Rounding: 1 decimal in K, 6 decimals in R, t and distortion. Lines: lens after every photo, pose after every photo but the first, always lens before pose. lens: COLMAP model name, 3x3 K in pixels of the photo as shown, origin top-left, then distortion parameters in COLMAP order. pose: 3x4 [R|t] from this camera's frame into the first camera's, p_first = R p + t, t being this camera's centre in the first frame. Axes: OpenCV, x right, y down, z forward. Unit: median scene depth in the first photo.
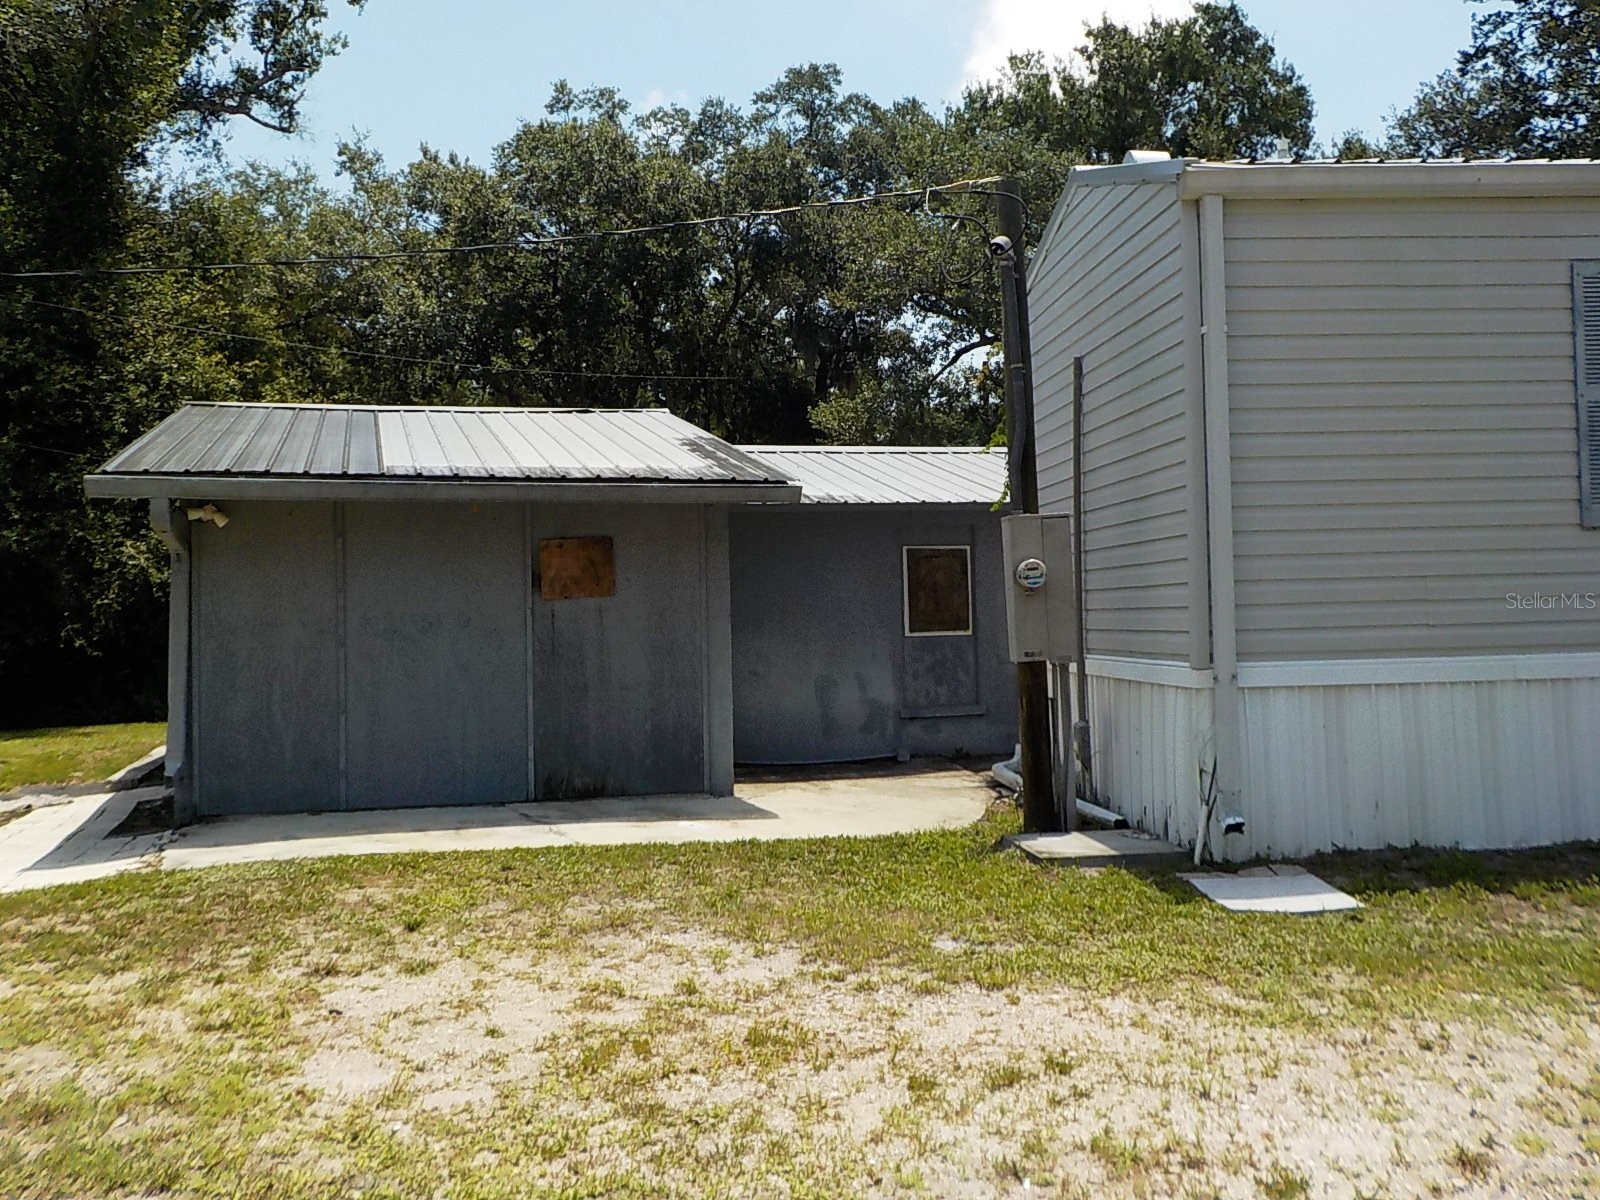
lens RADIAL K [[1454.5, 0, 797.3], [0, 1454.5, 588.4], [0, 0, 1]] dist [0.007948, -0.036043]
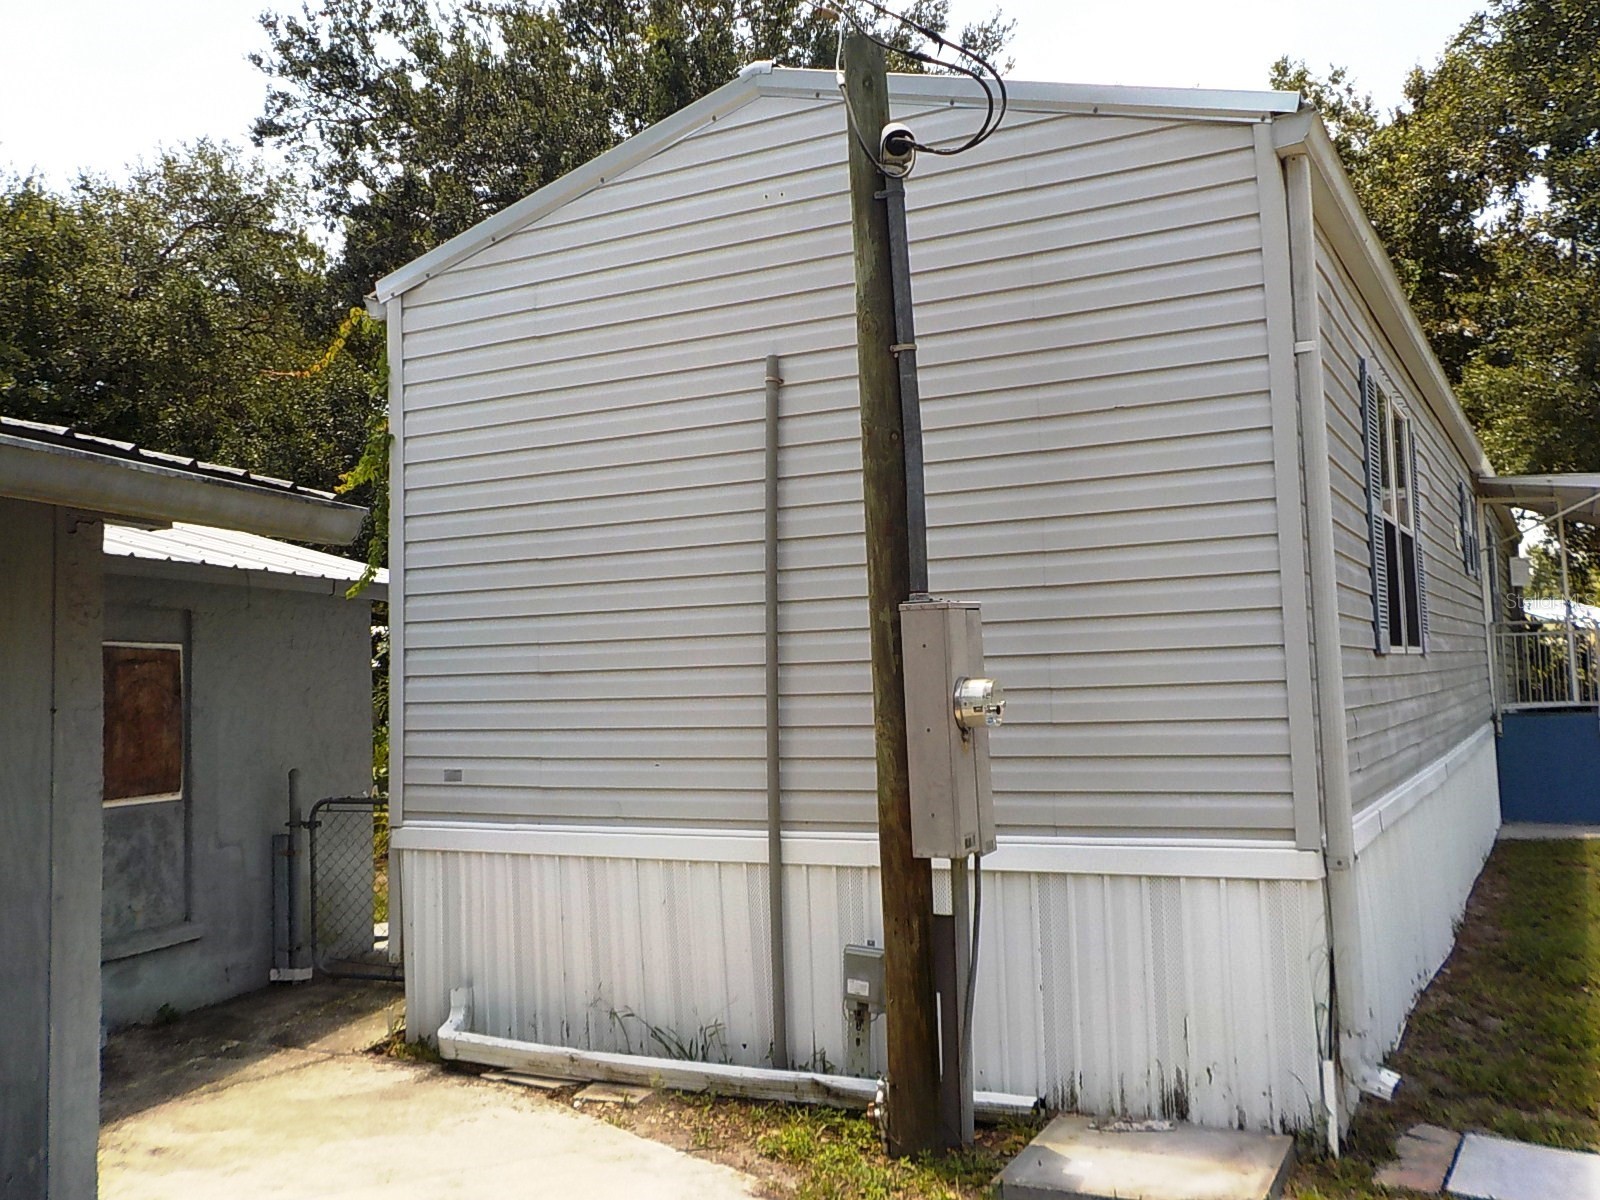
lens RADIAL K [[1491.5, 0, 799.4], [0, 1491.5, 578.8], [0, 0, 1]] dist [-0.016099, 0.157780]
pose [[0.539127, 0.084066, 0.838018, -0.114623], [-0.008159, 0.995481, -0.094613, -0.000323], [-0.842185, 0.044171, 0.537377, 0.223744]]
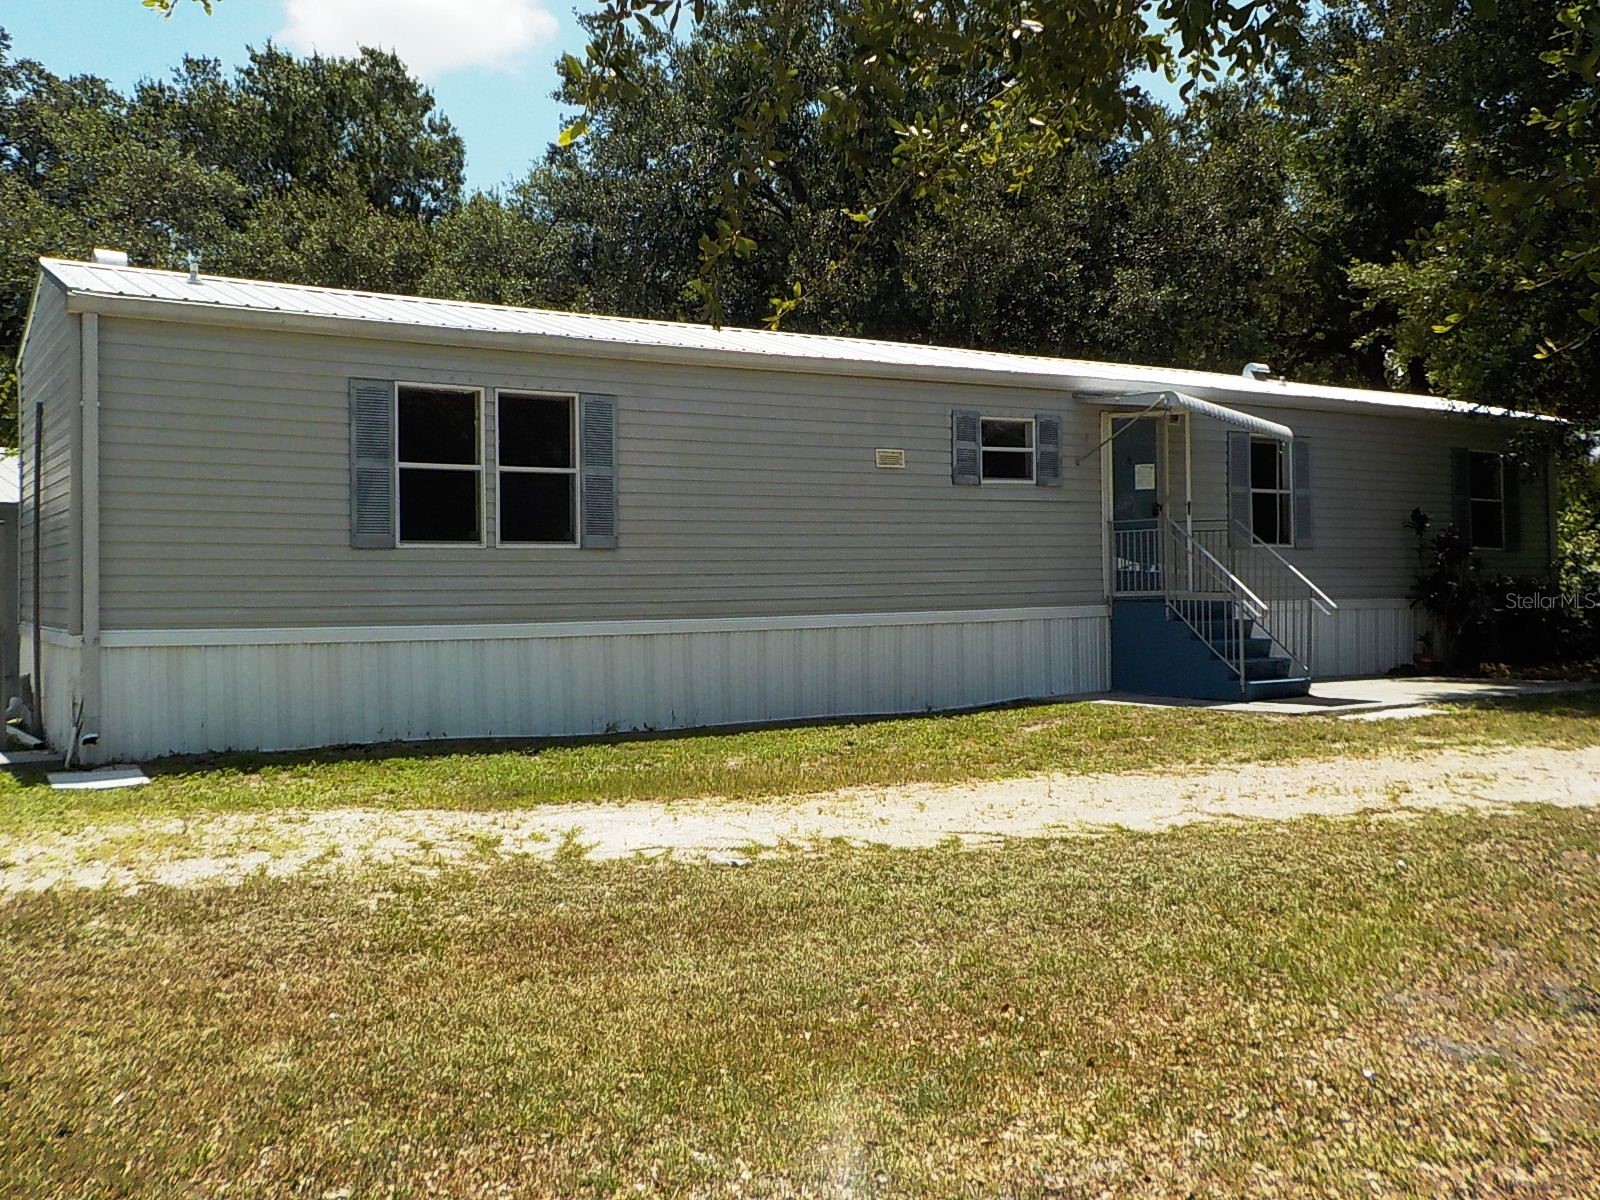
lens RADIAL K [[1454.5, 0, 797.3], [0, 1454.5, 588.4], [0, 0, 1]] dist [0.007948, -0.036043]
pose [[0.878933, 0.023185, 0.476381, 0.059285], [-0.028754, 0.999577, 0.004402, -0.005159], [-0.476077, -0.017567, 0.879228, -0.174217]]
